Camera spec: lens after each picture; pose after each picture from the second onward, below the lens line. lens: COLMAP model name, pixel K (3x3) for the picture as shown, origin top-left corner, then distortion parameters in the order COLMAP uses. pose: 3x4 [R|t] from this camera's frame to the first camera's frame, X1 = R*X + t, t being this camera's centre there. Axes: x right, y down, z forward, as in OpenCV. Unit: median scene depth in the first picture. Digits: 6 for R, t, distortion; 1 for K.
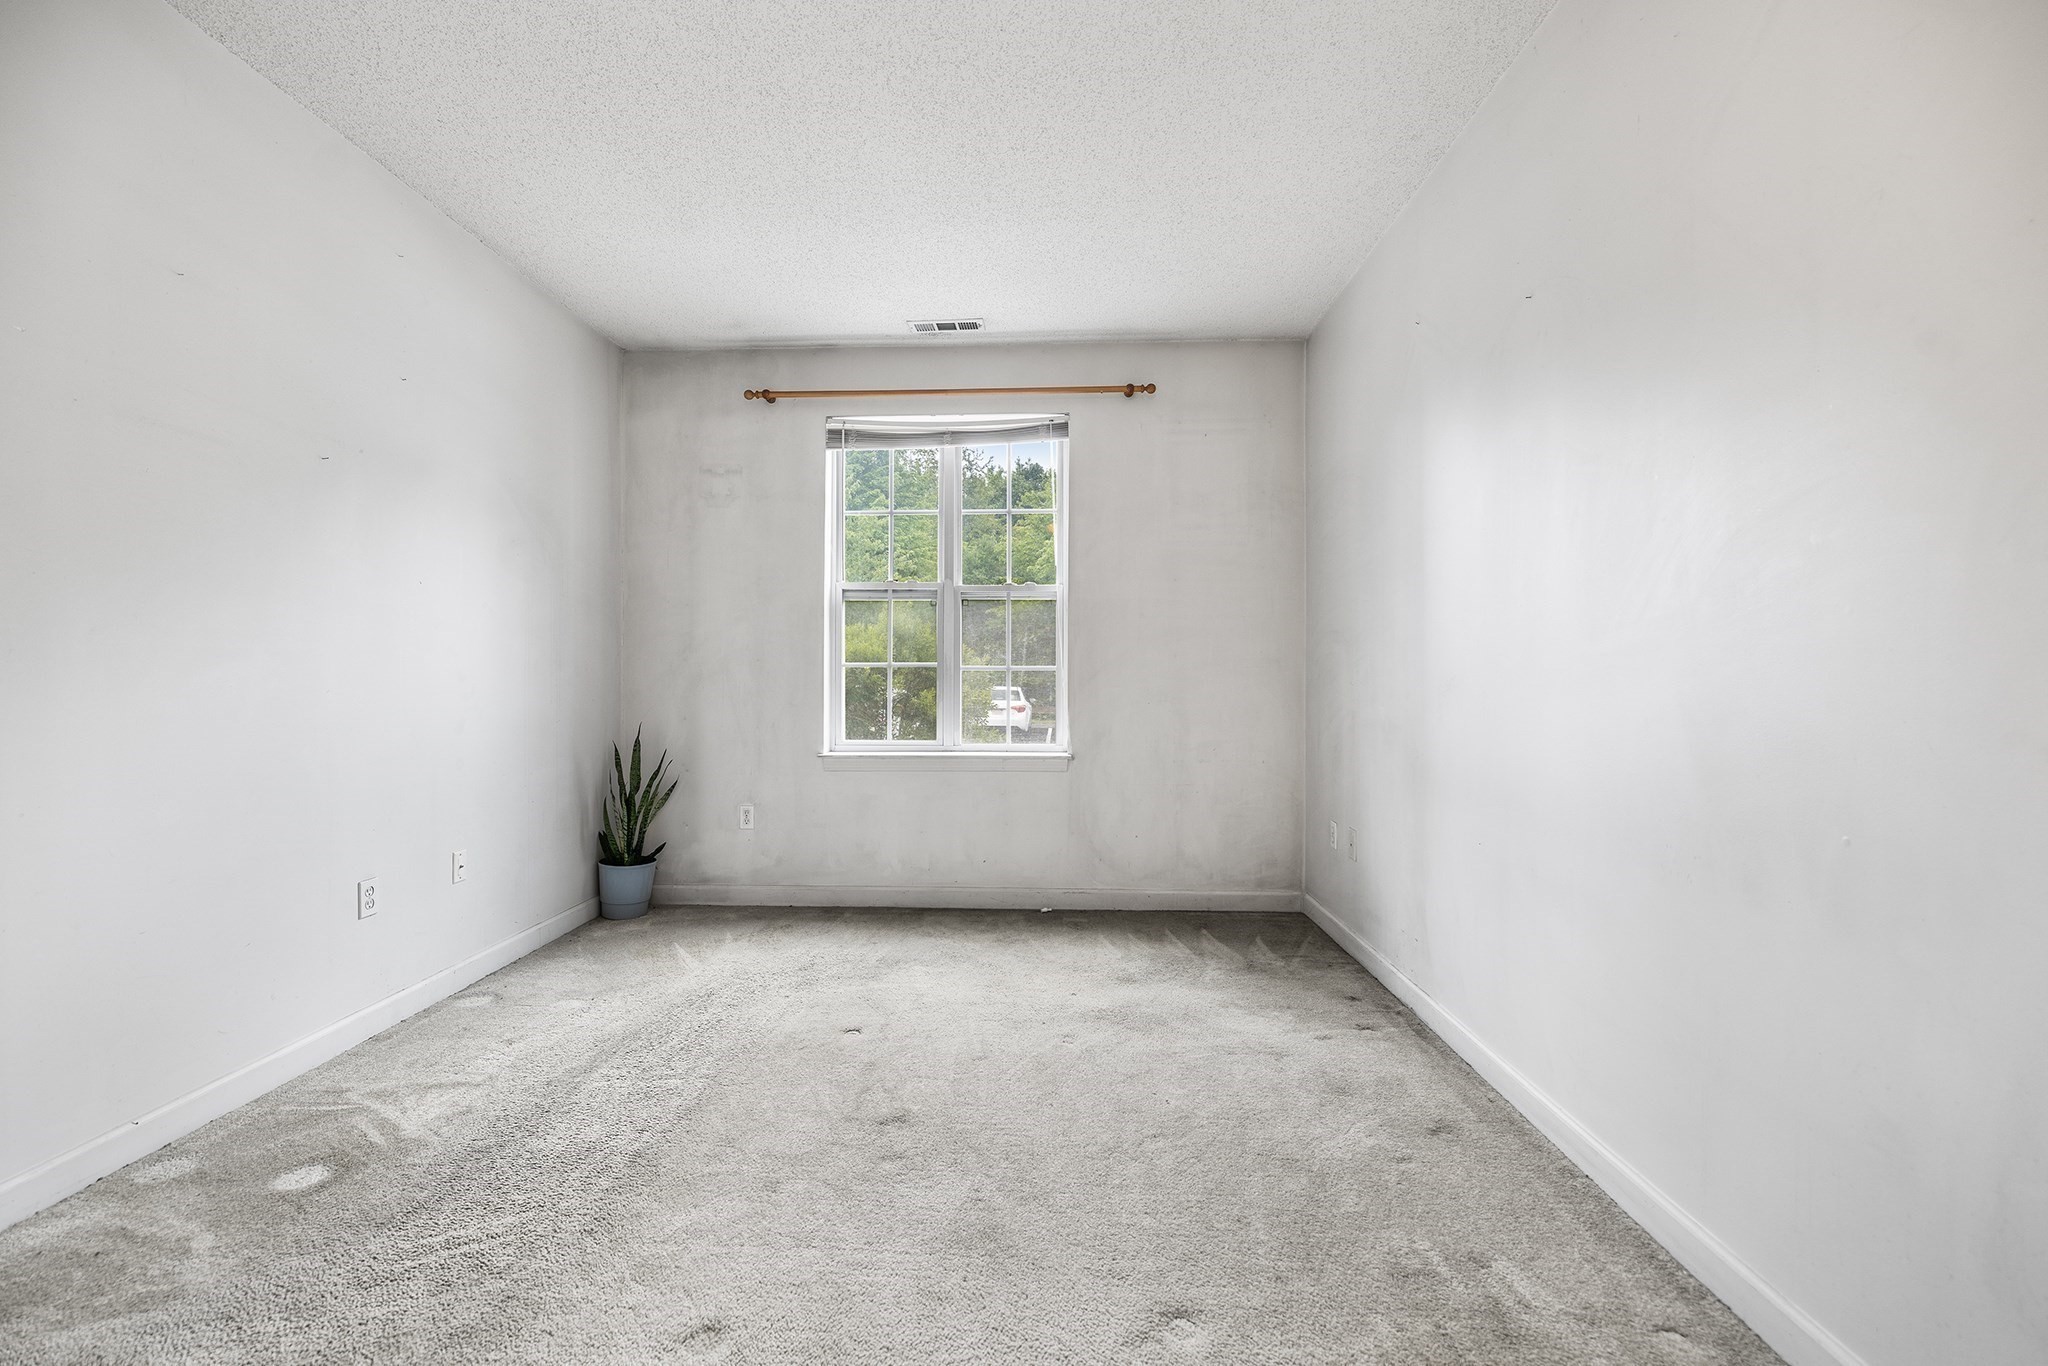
lens RADIAL K [[866.9, 0, 1019.5], [0, 866.9, 679.5], [0, 0, 1]] dist [0.002727, 0.000225]
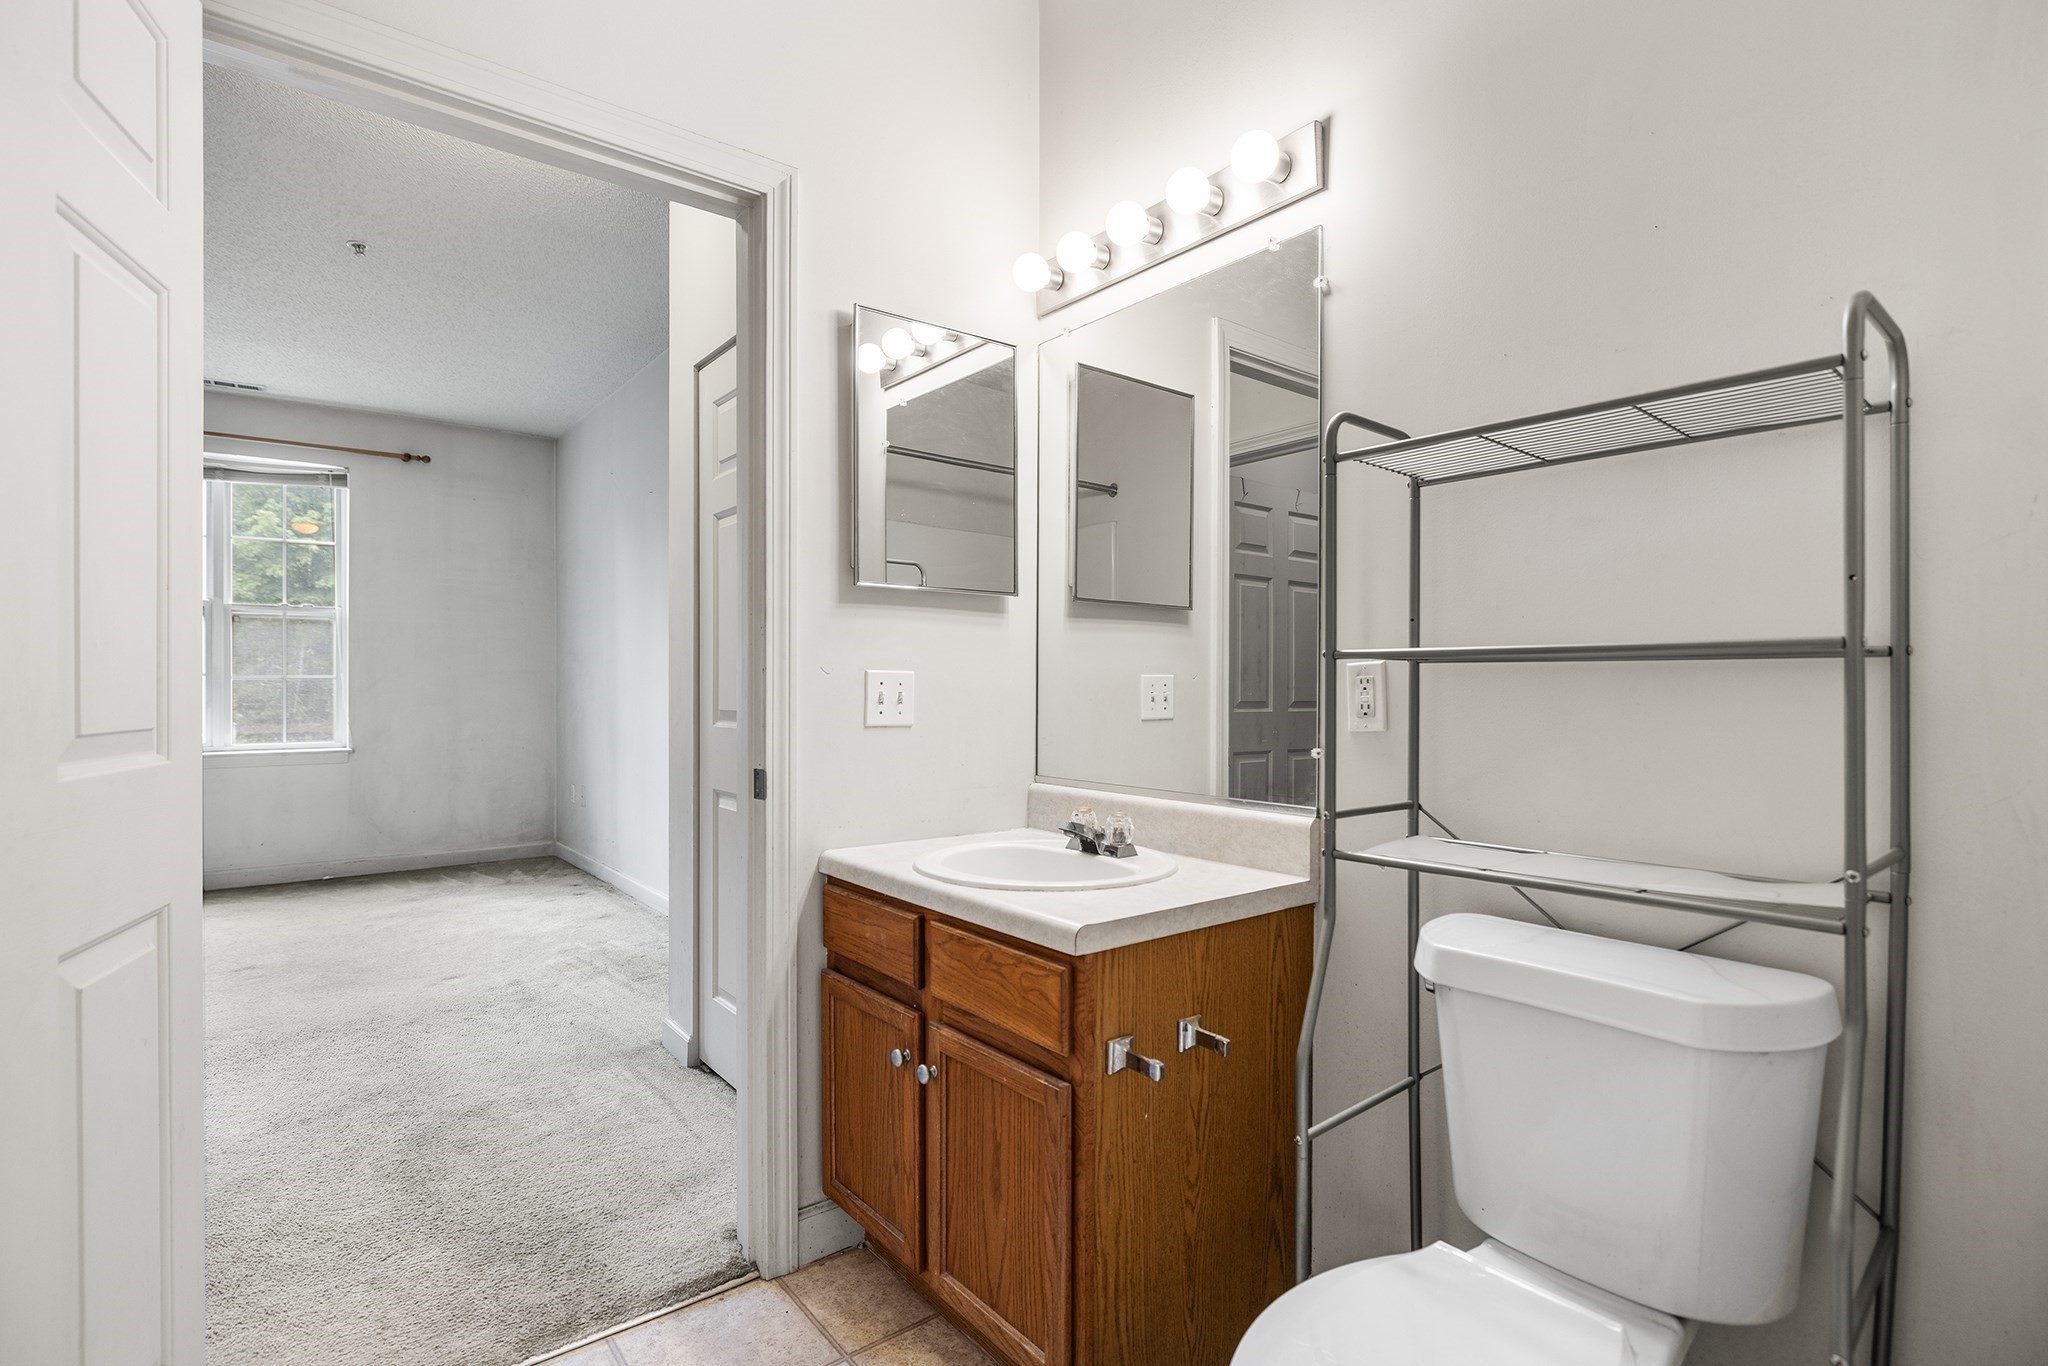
lens RADIAL K [[979.4, 0, 1025.3], [0, 979.4, 681.1], [0, 0, 1]] dist [-0.004561, -0.000653]
pose [[0.757368, -0.001721, 0.652986, -0.125721], [0.004090, 0.999989, -0.002109, -0.001636], [-0.652976, 0.004268, 0.757367, -0.691453]]
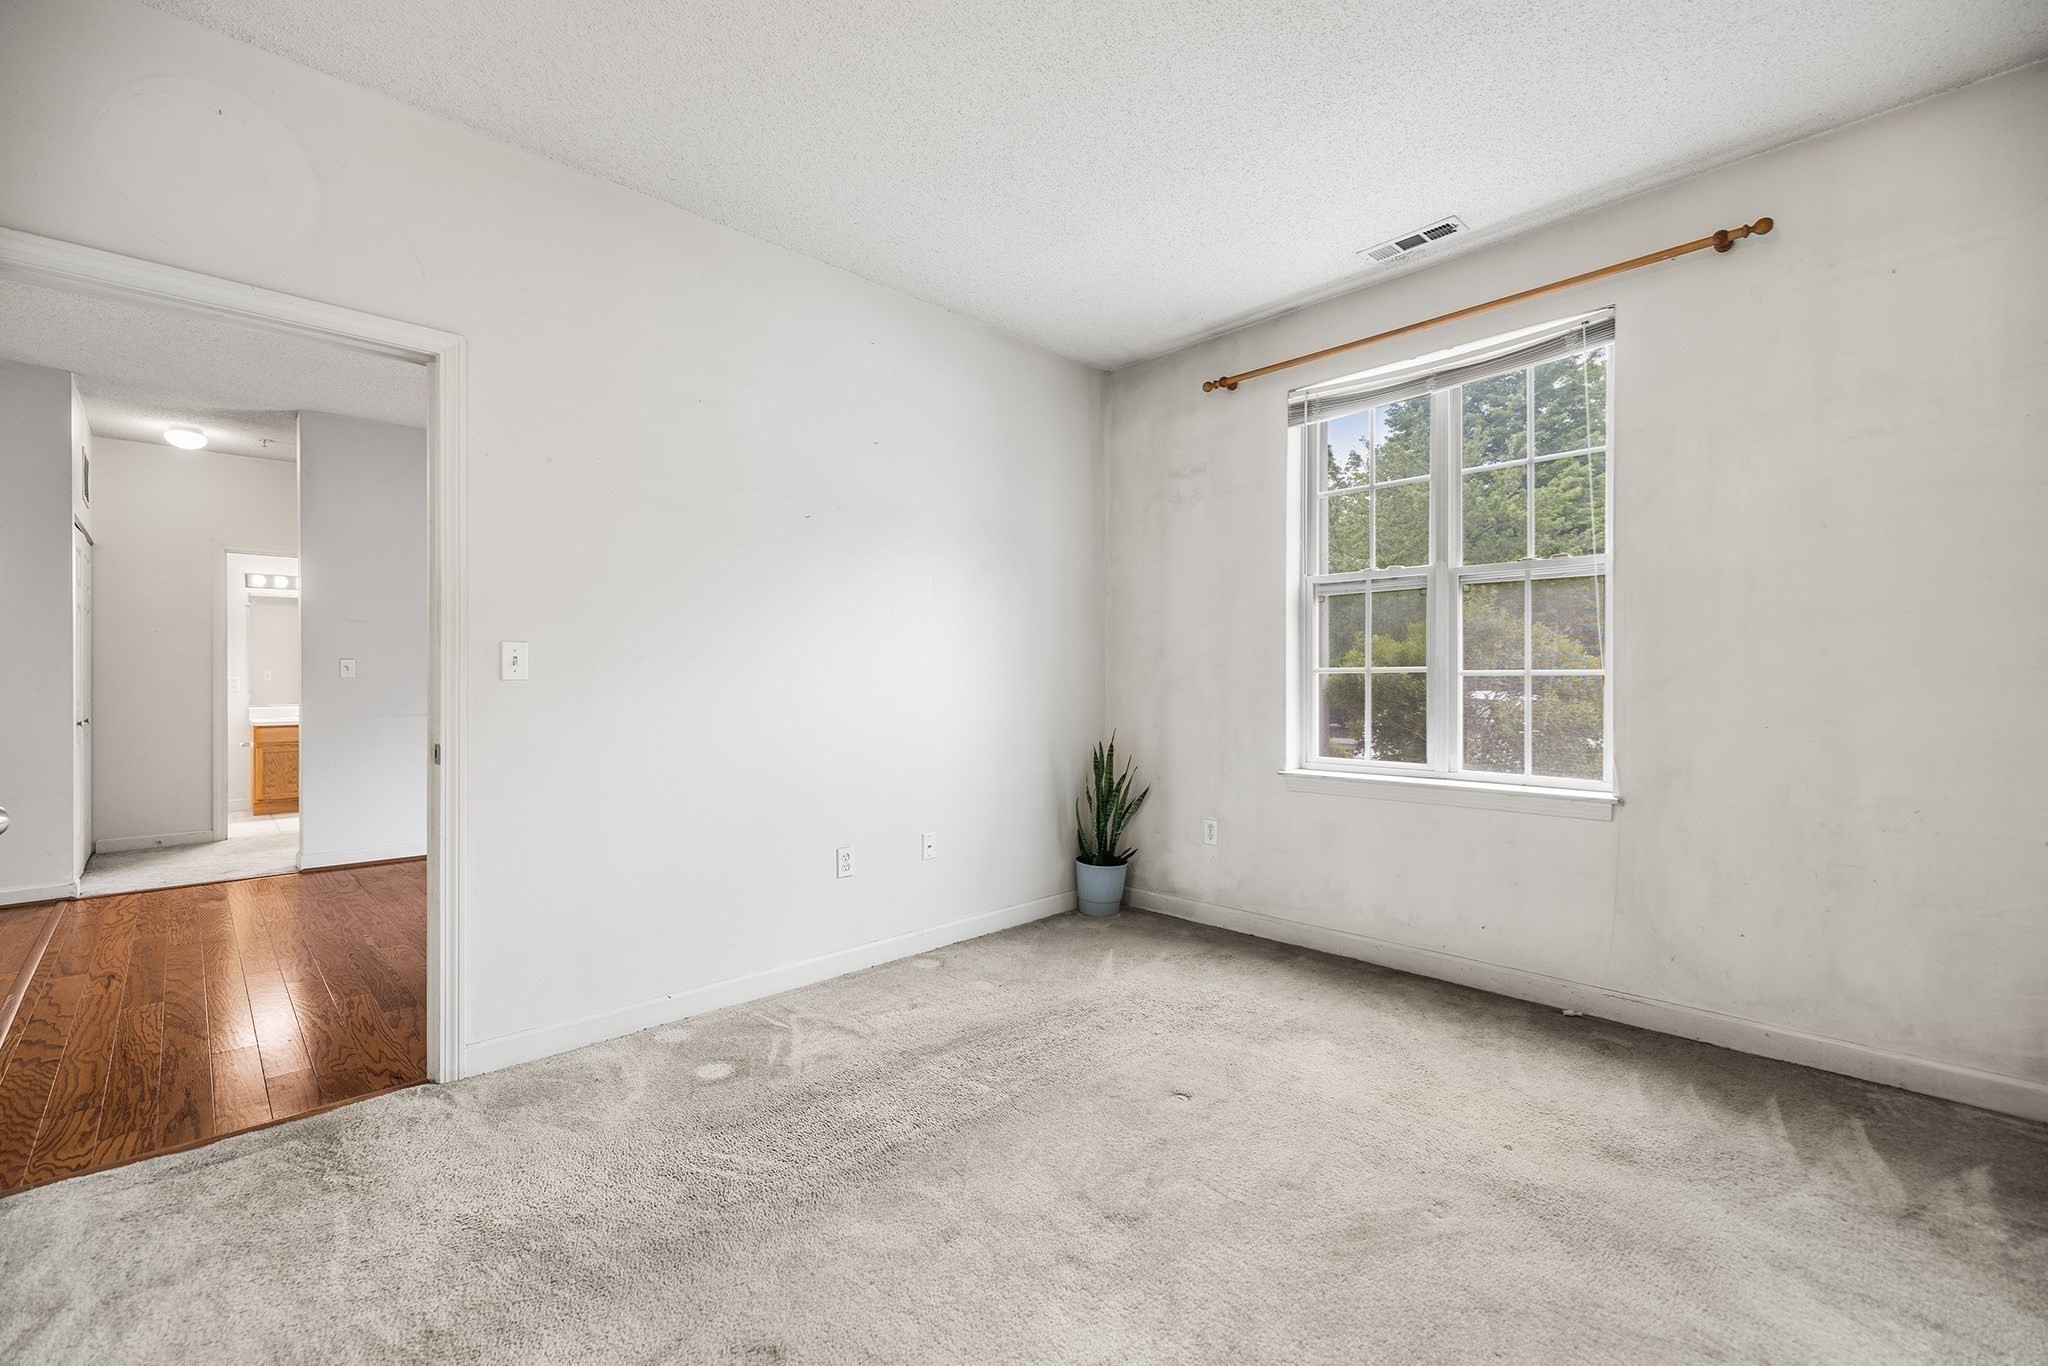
lens RADIAL K [[866.9, 0, 1018.6], [0, 866.9, 680.0], [0, 0, 1]] dist [0.002727, 0.000225]
pose [[0.726386, -0.002206, -0.687283, 0.198661], [0.000183, 0.999995, -0.003017, -0.005164], [0.687287, 0.002066, 0.726383, 0.178606]]
